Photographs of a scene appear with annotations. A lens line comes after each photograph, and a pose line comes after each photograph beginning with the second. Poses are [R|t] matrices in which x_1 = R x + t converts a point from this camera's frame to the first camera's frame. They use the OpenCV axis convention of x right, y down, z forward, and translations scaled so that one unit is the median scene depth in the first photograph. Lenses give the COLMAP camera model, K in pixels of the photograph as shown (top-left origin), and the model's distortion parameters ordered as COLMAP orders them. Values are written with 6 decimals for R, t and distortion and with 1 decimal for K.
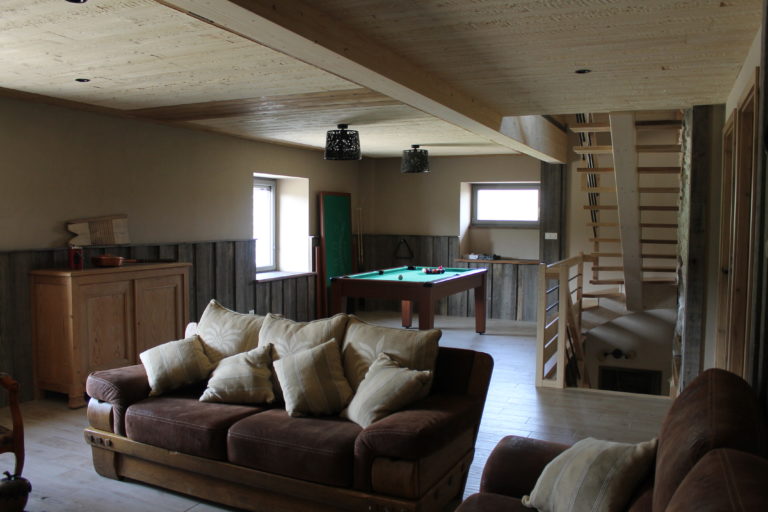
lens RADIAL K [[639.5, 0, 384.9], [0, 639.5, 256.0], [0, 0, 1]] dist [-0.117061, 0.043444]
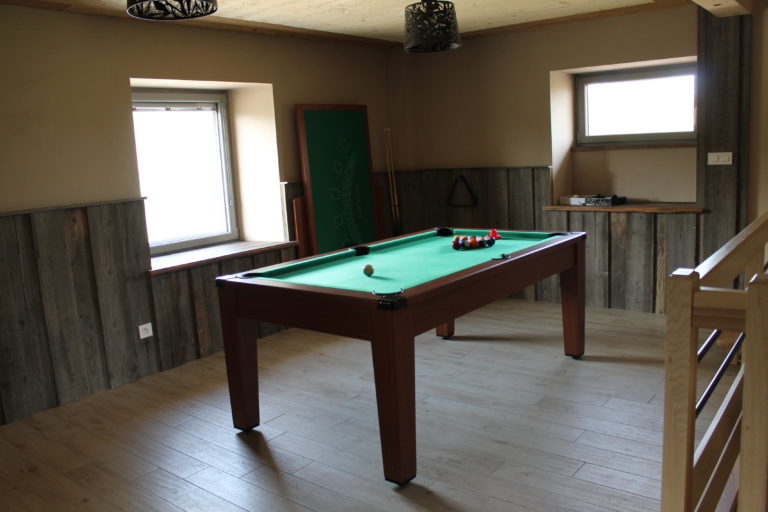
lens RADIAL K [[639.5, 0, 382.6], [0, 639.5, 256.3], [0, 0, 1]] dist [-0.117061, 0.043444]
pose [[0.970348, -0.024173, -0.240500, 0.108888], [0.050673, 0.993221, 0.104620, -0.018461], [0.236340, -0.113704, 0.964995, 0.417887]]
